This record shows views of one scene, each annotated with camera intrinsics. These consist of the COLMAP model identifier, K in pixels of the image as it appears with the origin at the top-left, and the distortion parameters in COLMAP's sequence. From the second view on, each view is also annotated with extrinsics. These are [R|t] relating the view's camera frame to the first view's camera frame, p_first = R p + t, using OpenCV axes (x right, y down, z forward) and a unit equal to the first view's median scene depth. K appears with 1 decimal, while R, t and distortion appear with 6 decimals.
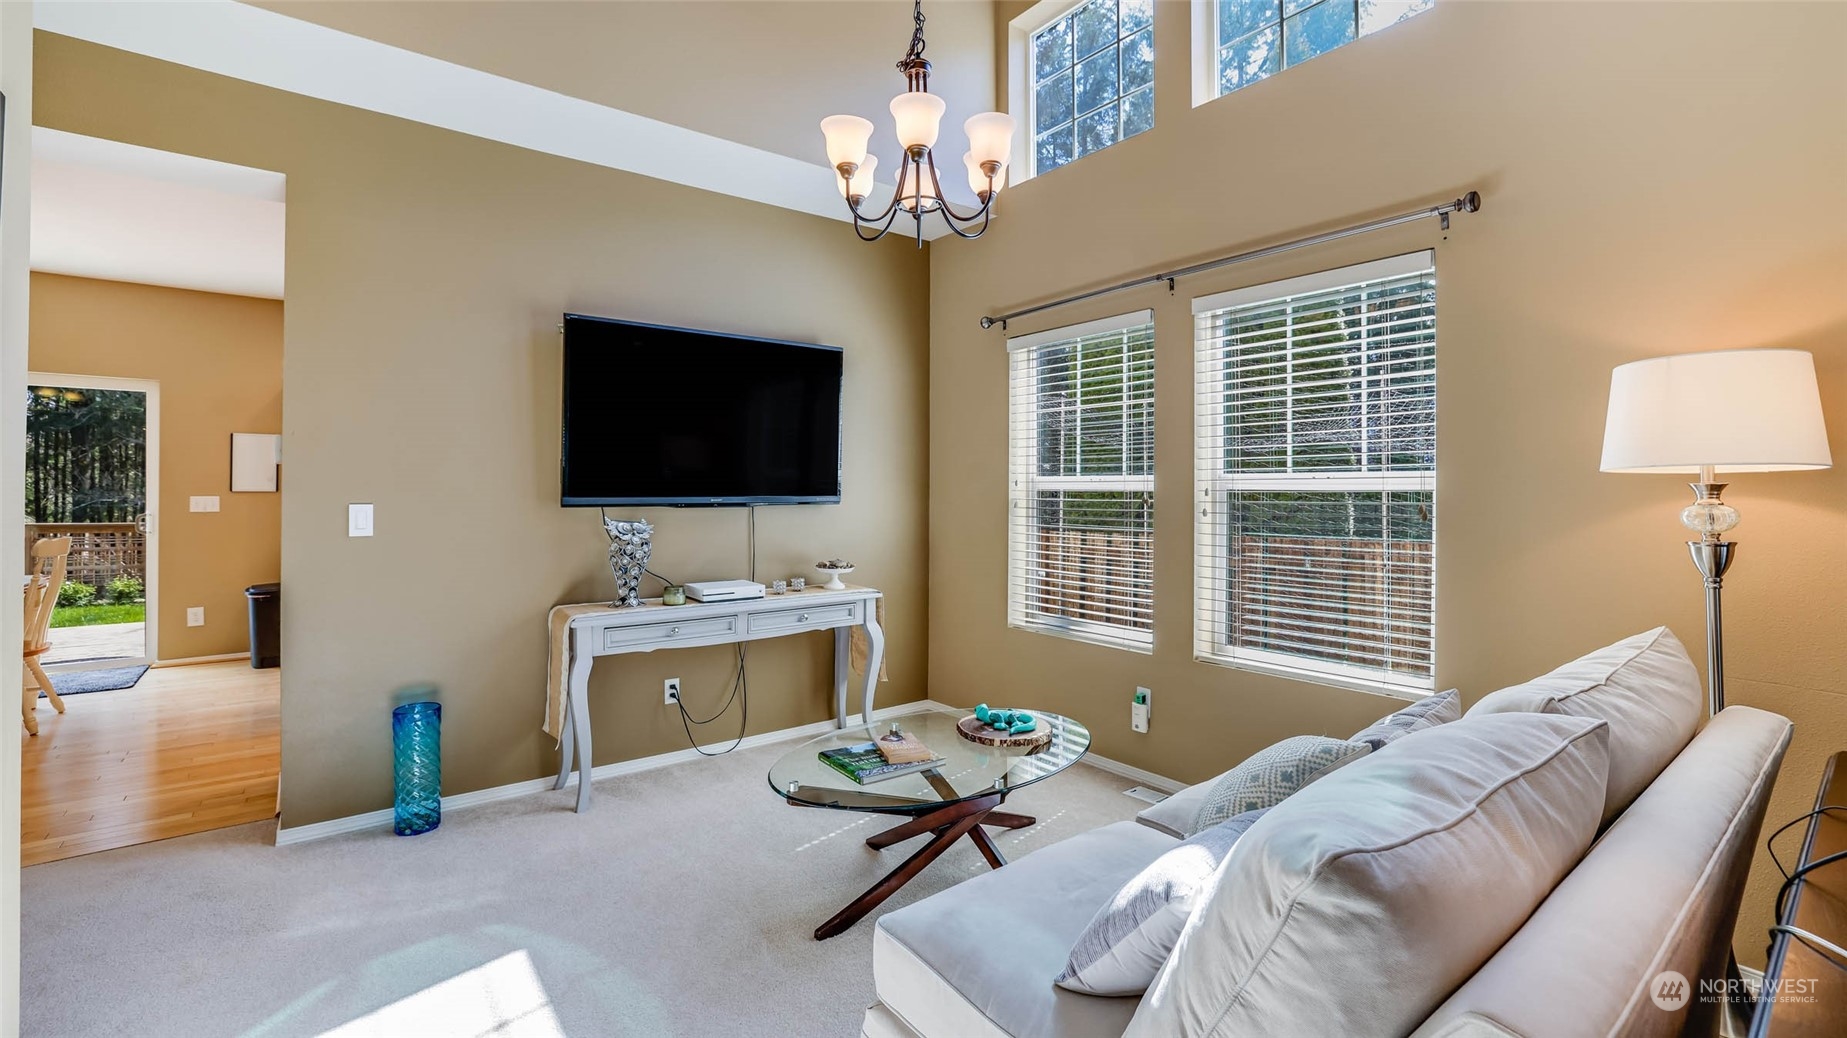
lens RADIAL K [[789.8, 0, 898.4], [0, 789.8, 477.0], [0, 0, 1]] dist [-0.034642, 0.010284]
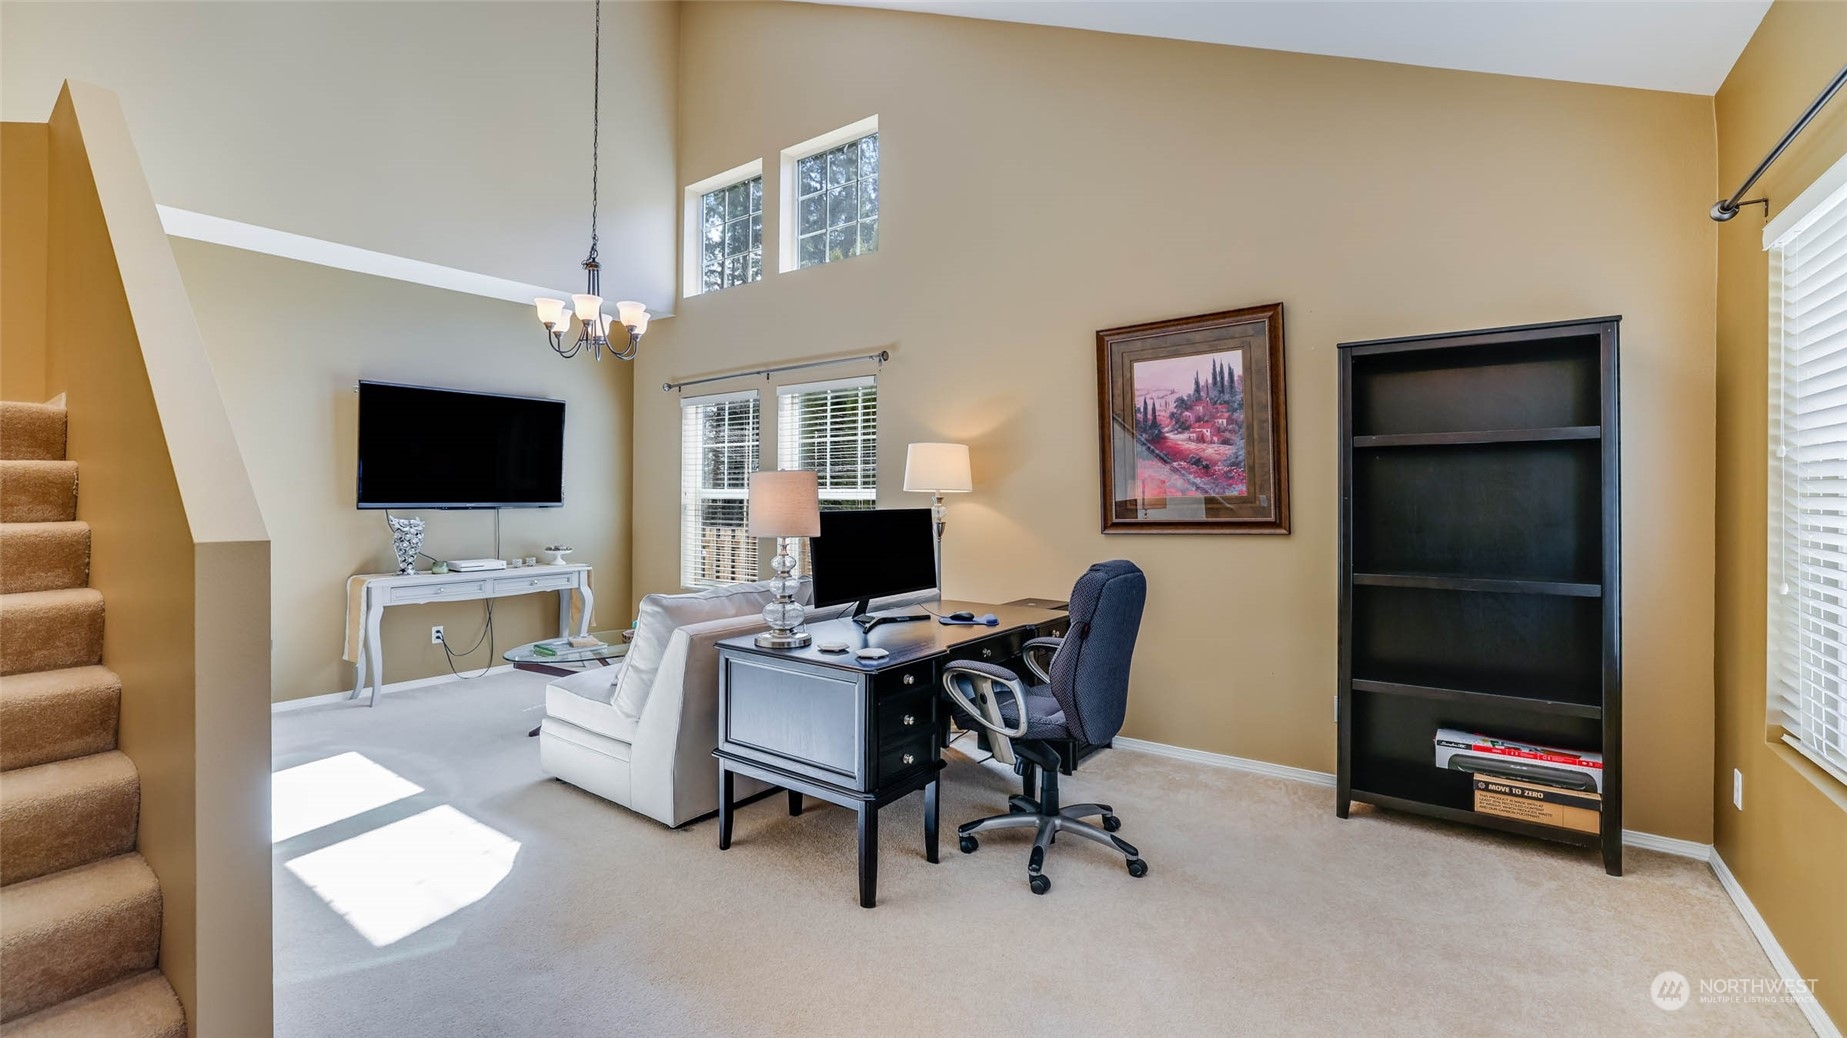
lens RADIAL K [[789.8, 0, 895.2], [0, 789.8, 491.5], [0, 0, 1]] dist [-0.034642, 0.010284]
pose [[0.962897, 0.004600, 0.269832, 0.144207], [-0.007484, 0.999925, 0.009661, -0.015773], [-0.269767, -0.011322, 0.962859, -0.649354]]
